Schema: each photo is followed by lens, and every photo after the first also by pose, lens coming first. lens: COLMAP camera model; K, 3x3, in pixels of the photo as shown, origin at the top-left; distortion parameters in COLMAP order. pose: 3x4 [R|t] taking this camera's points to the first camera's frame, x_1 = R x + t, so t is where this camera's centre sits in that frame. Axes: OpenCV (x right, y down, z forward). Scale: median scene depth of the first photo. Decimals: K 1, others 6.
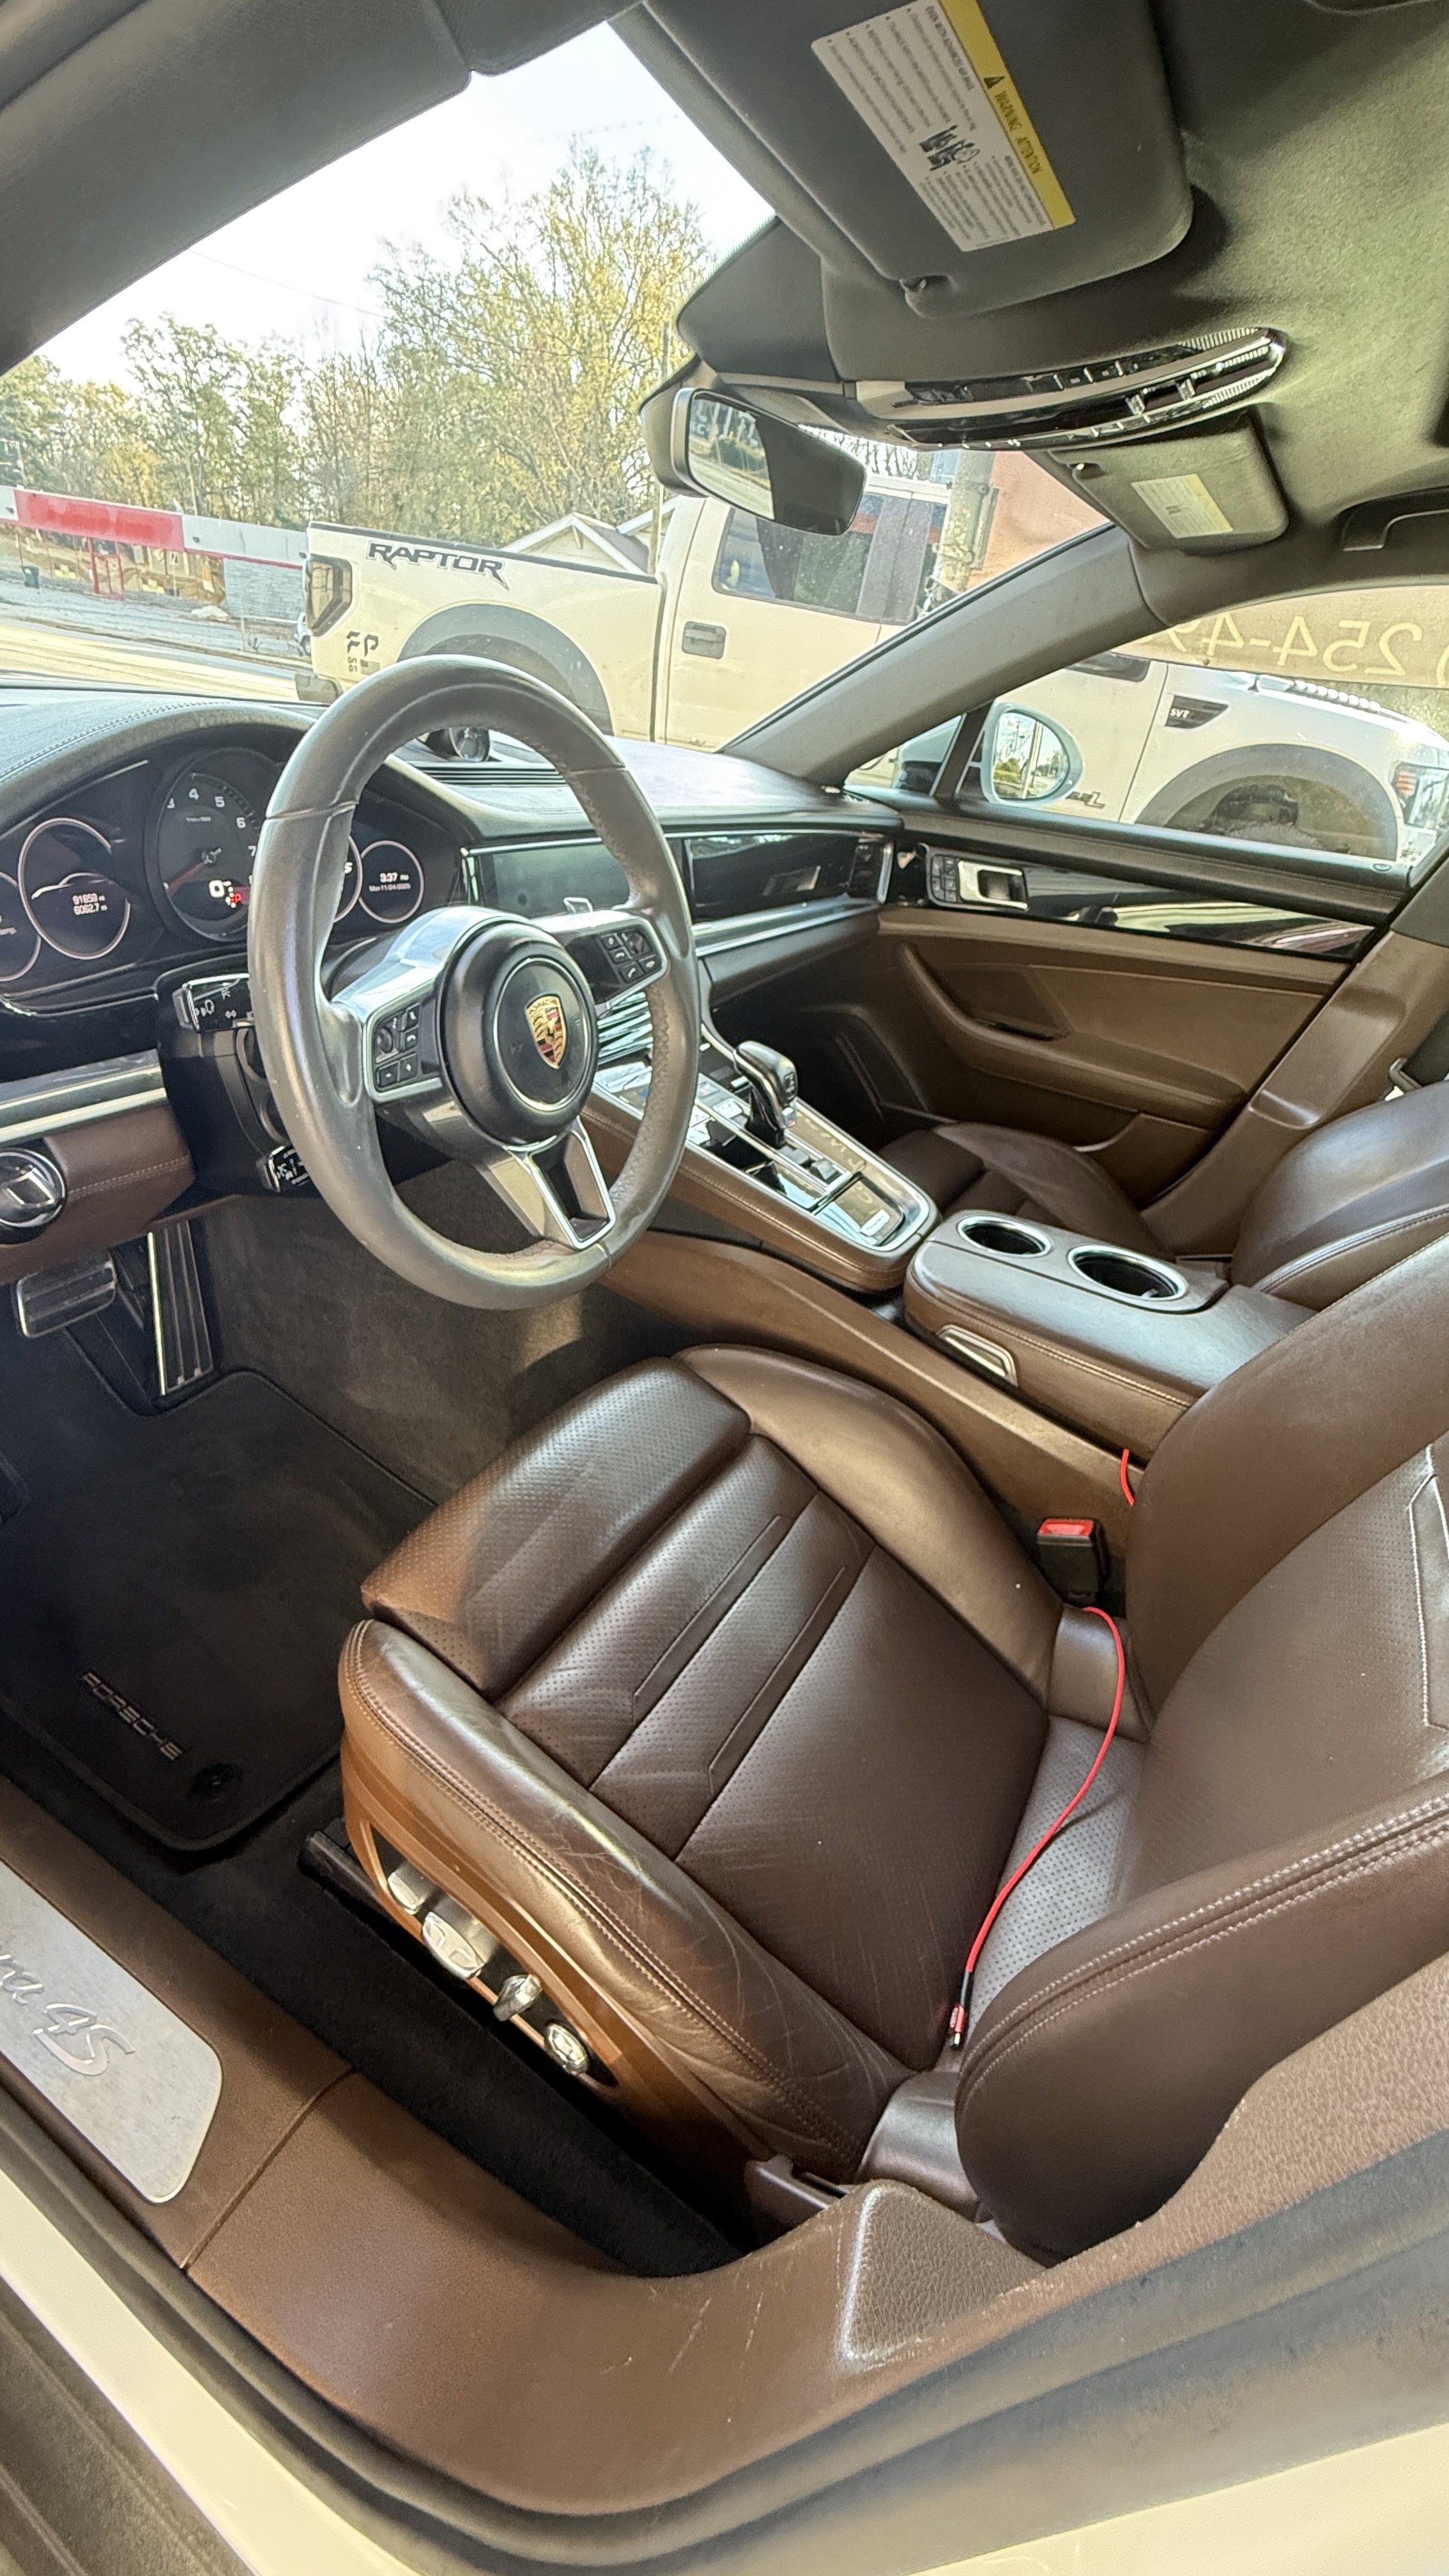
lens RADIAL K [[1034.4, 0, 718.8], [0, 1034.4, 1281.7], [0, 0, 1]] dist [-0.000749, 0.000282]
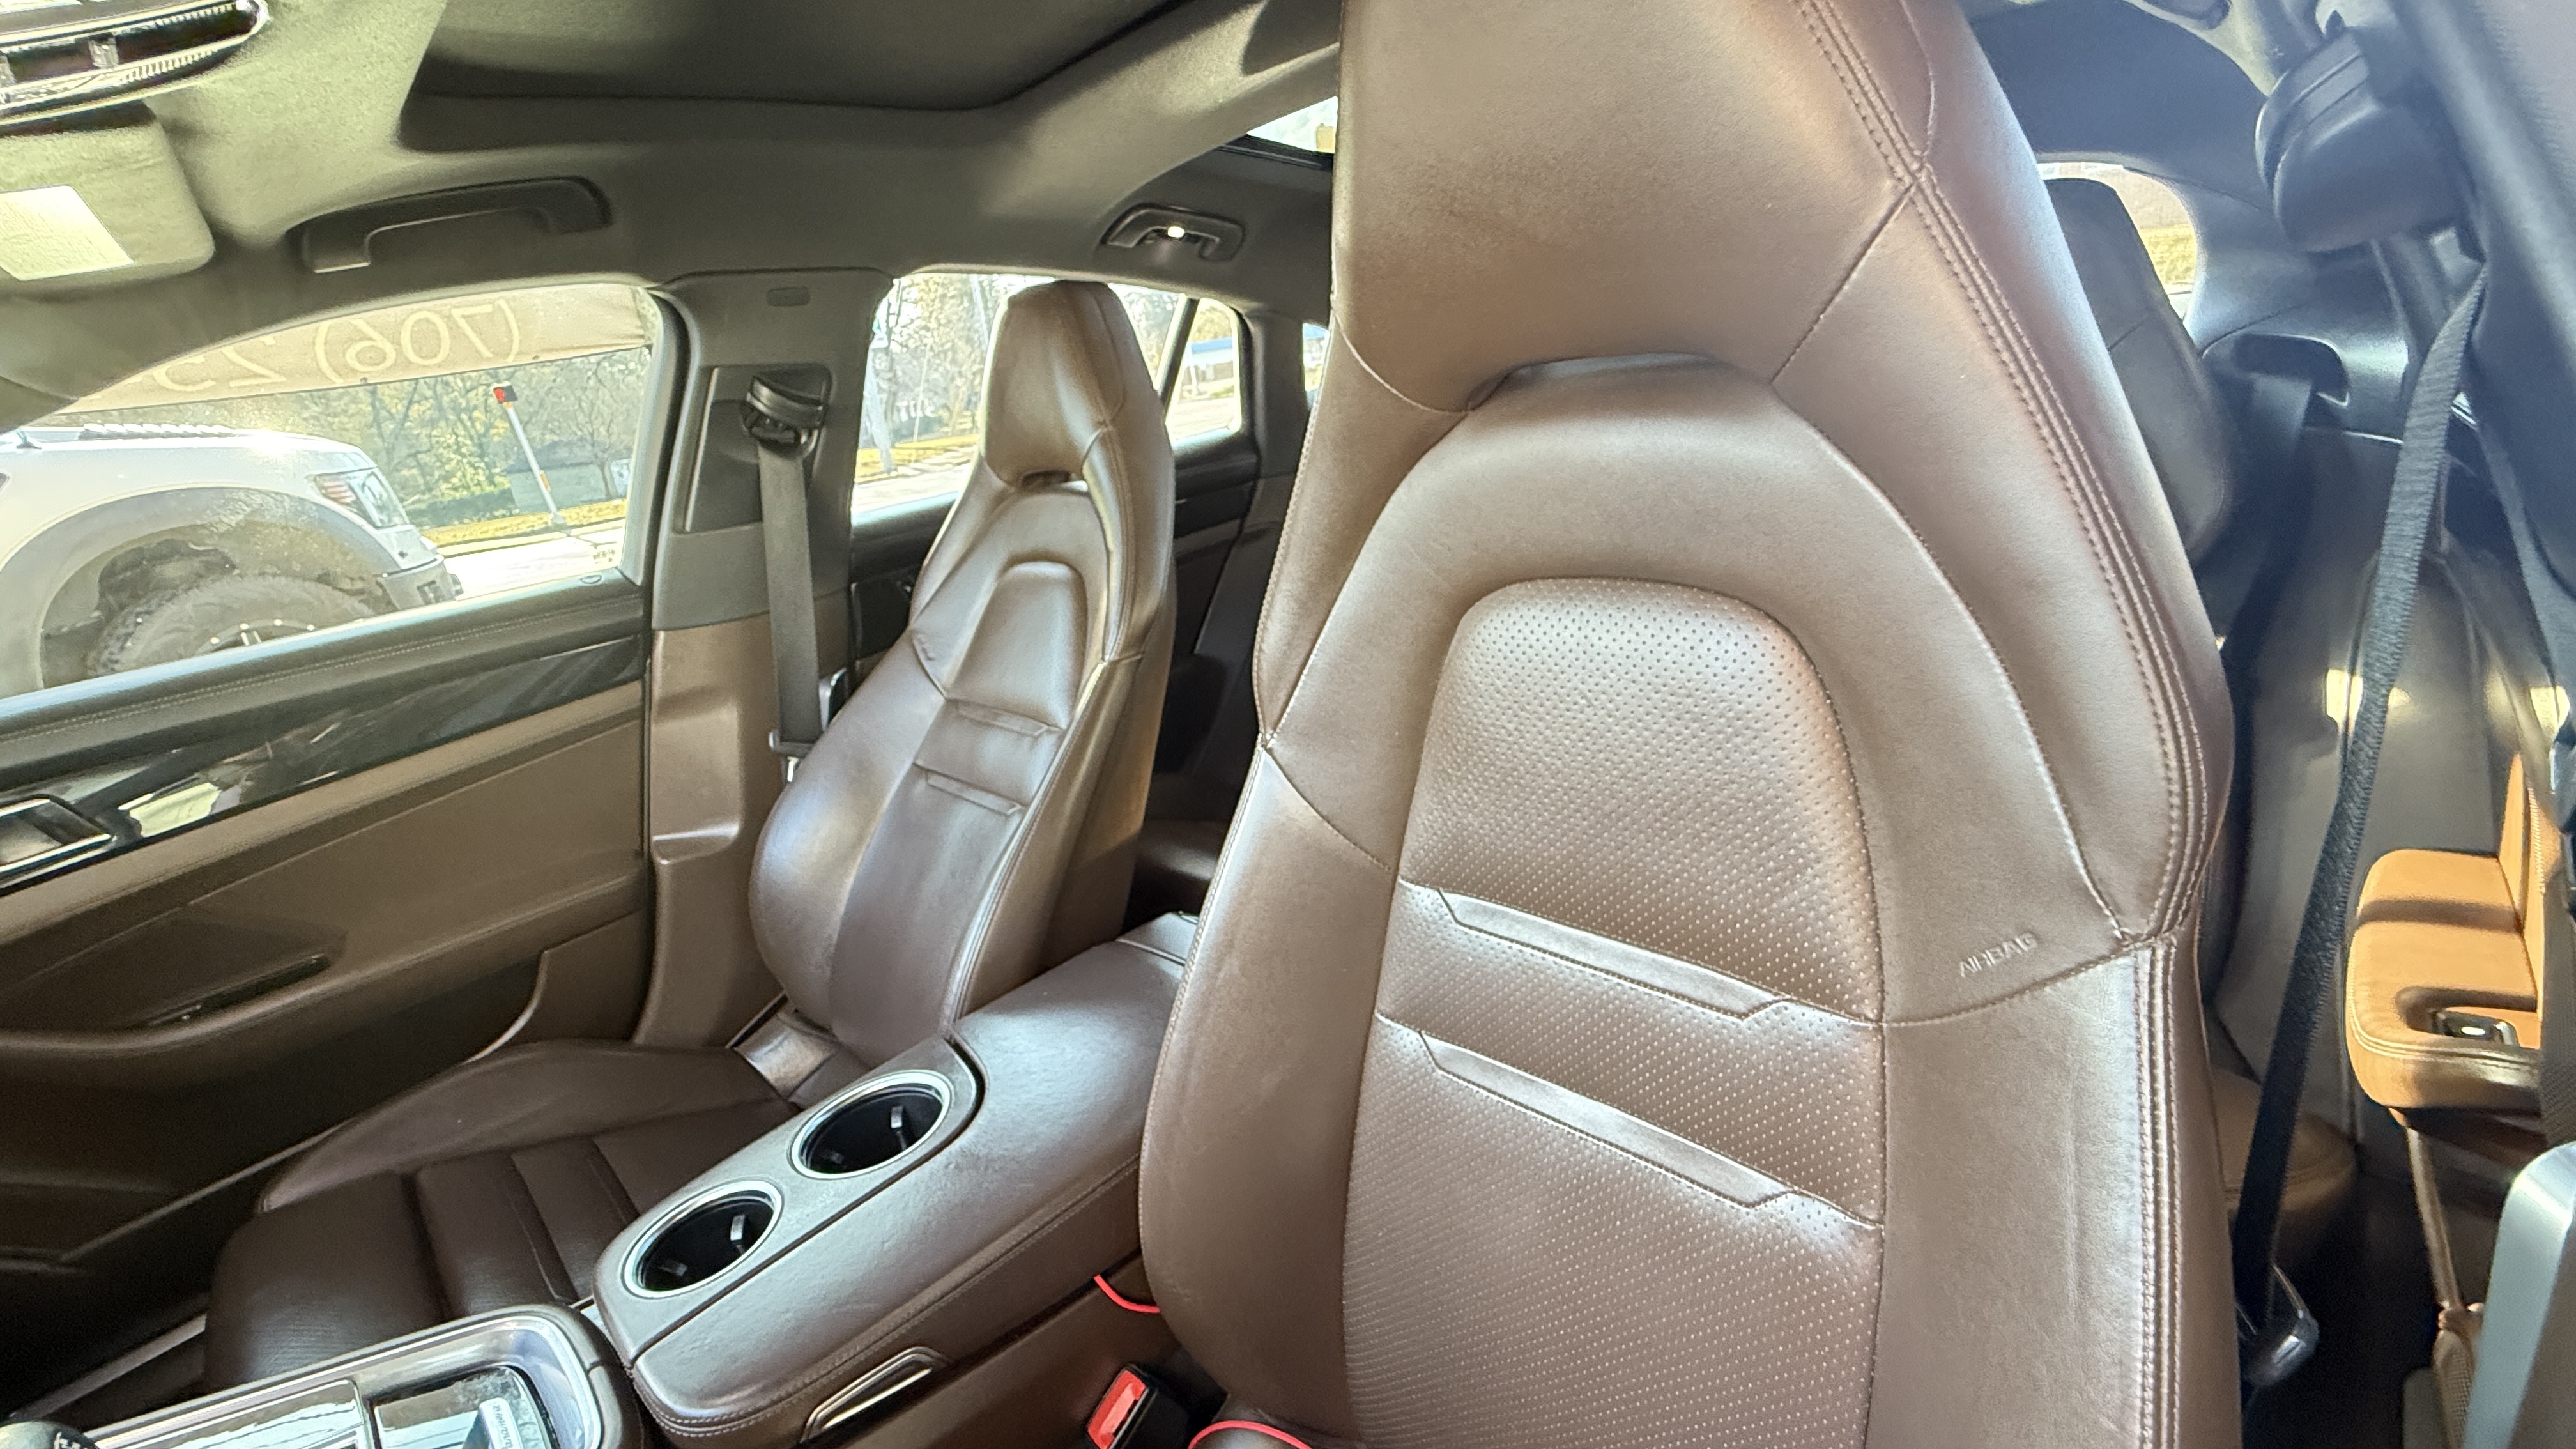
lens RADIAL K [[1034.4, 0, 1292.8], [0, 1034.4, 722.2], [0, 0, 1]] dist [-0.000749, 0.000282]
pose [[0.224051, -0.467330, 0.855222, -0.026733], [0.614063, 0.749123, 0.248480, -0.136323], [-0.756788, 0.469487, 0.454812, 0.175069]]
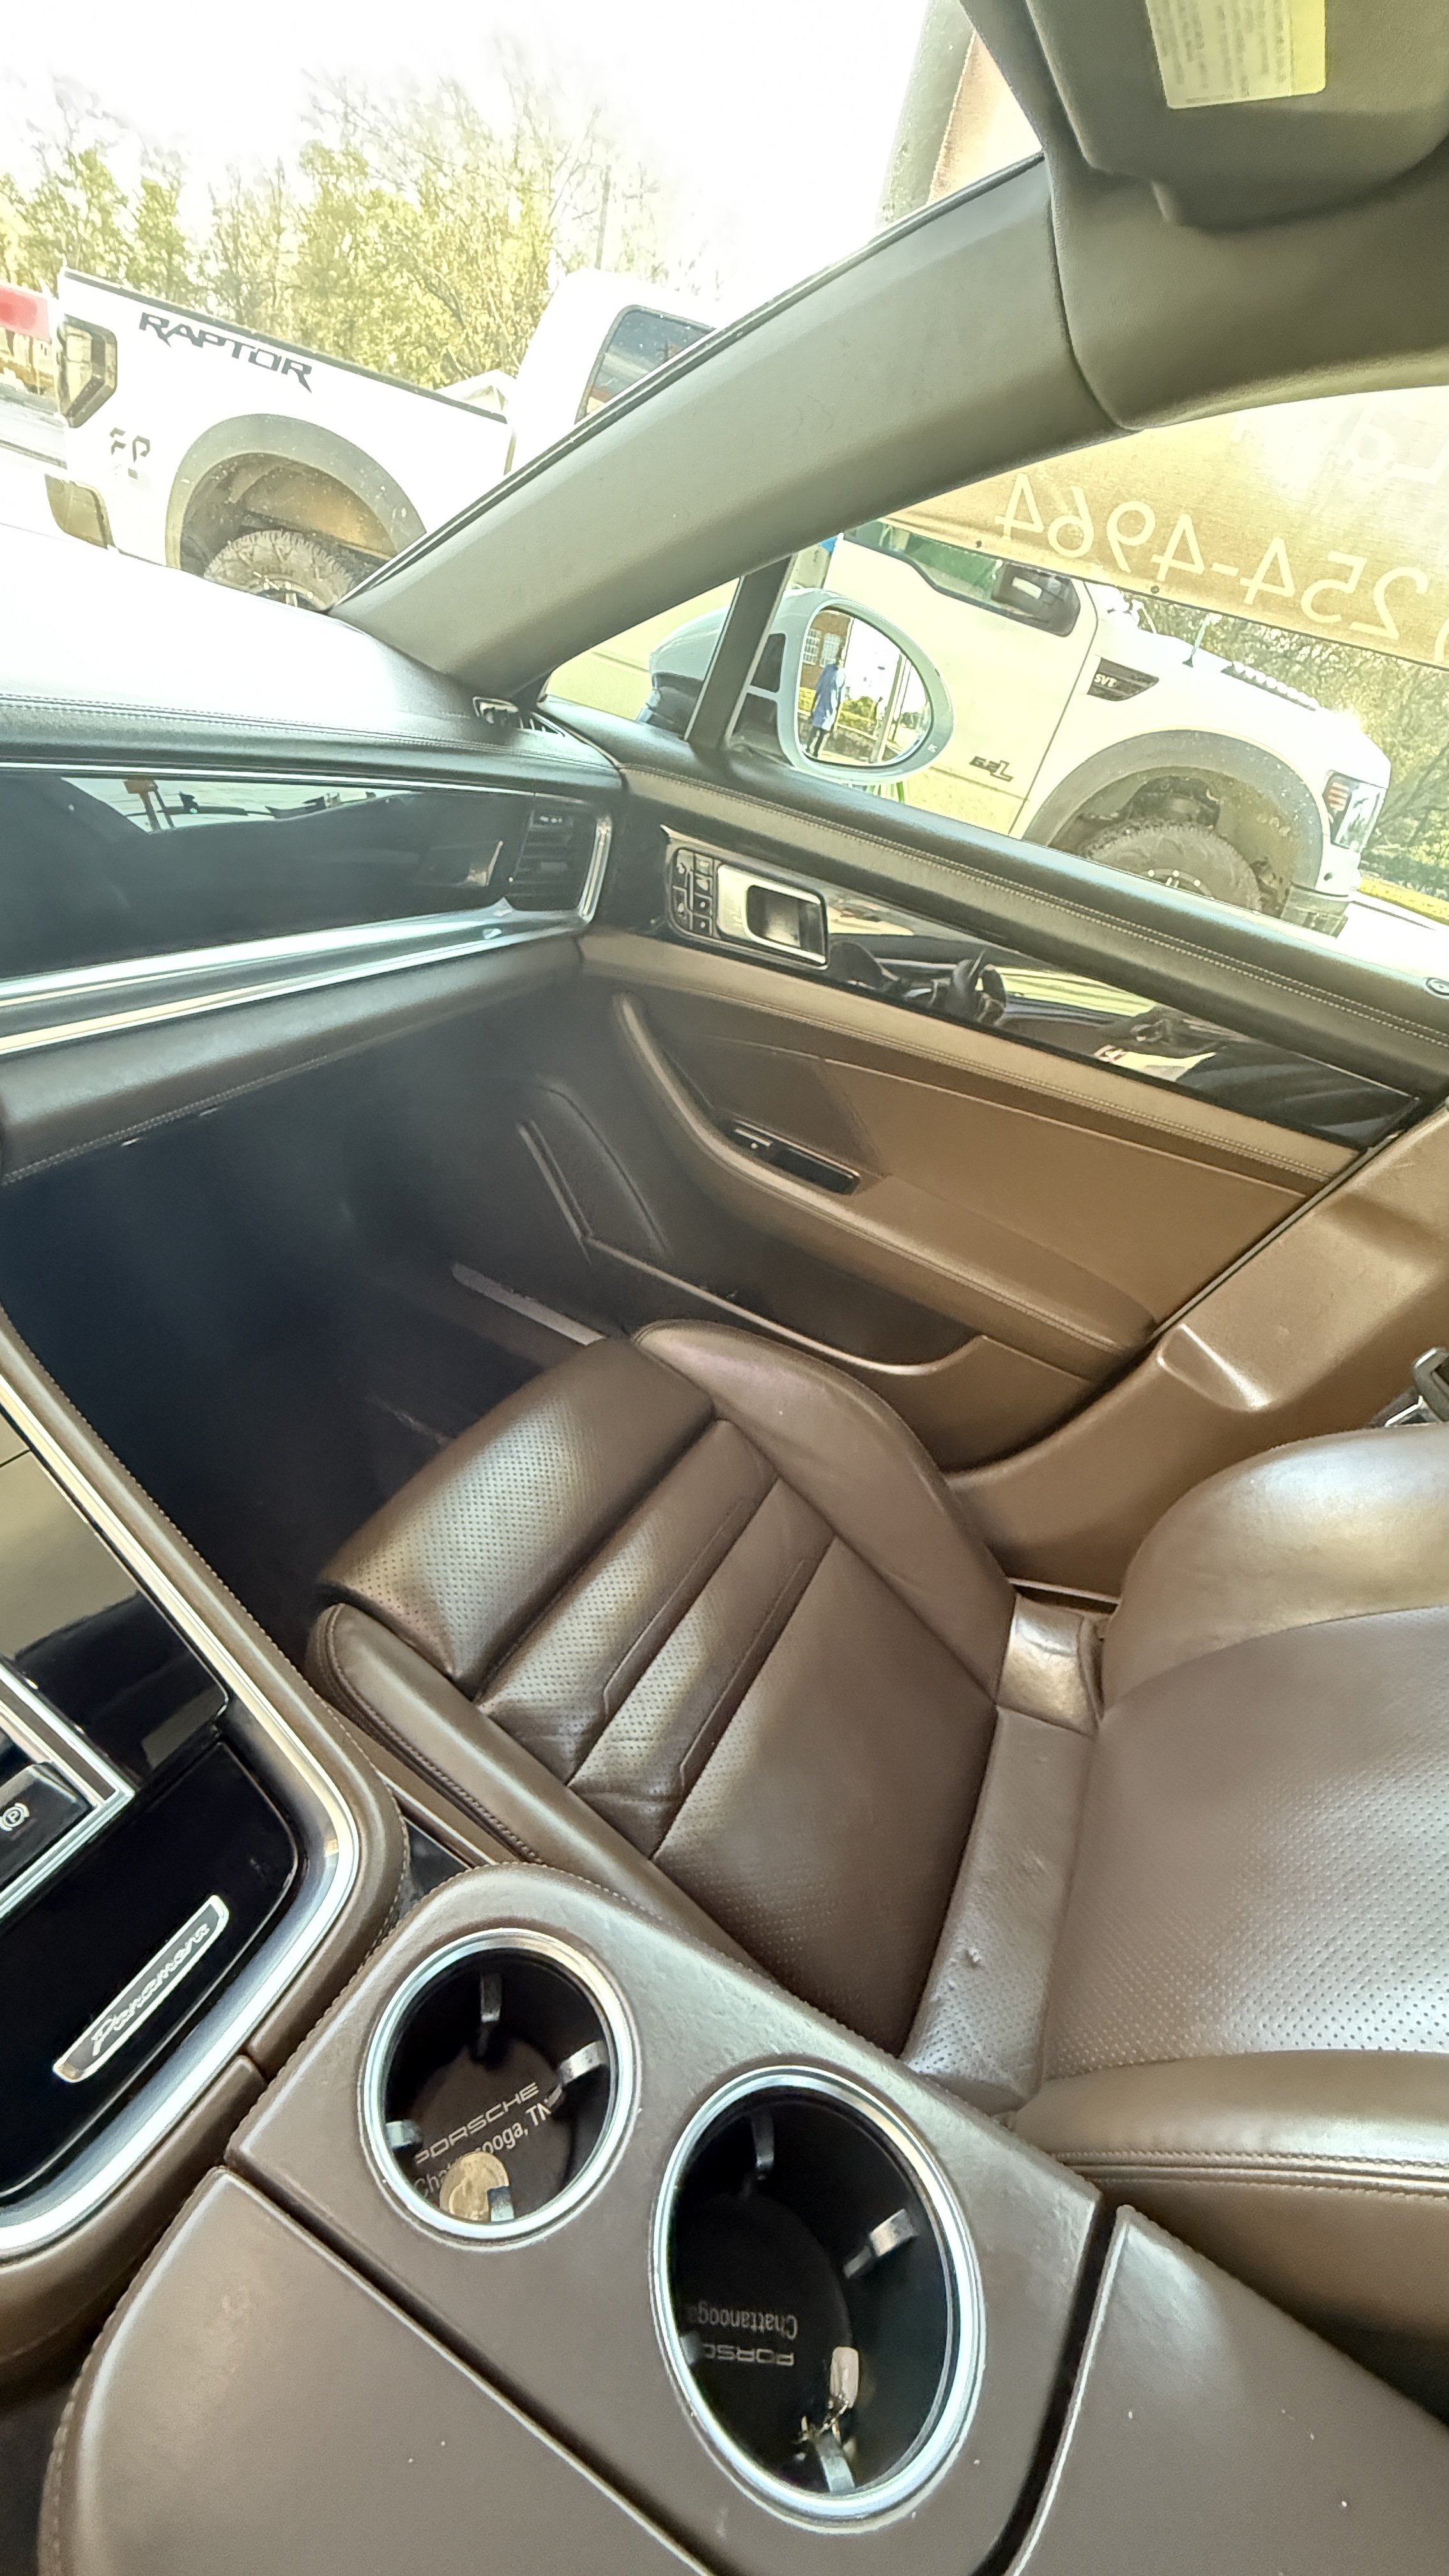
lens RADIAL K [[1039.4, 0, 718.0], [0, 1039.4, 1279.3], [0, 0, 1]] dist [0.000455, 0.000646]
pose [[0.990594, 0.073950, 0.115127, 0.180455], [-0.080415, 0.995375, 0.052559, -0.206662], [-0.110708, -0.061323, 0.991959, 0.413654]]
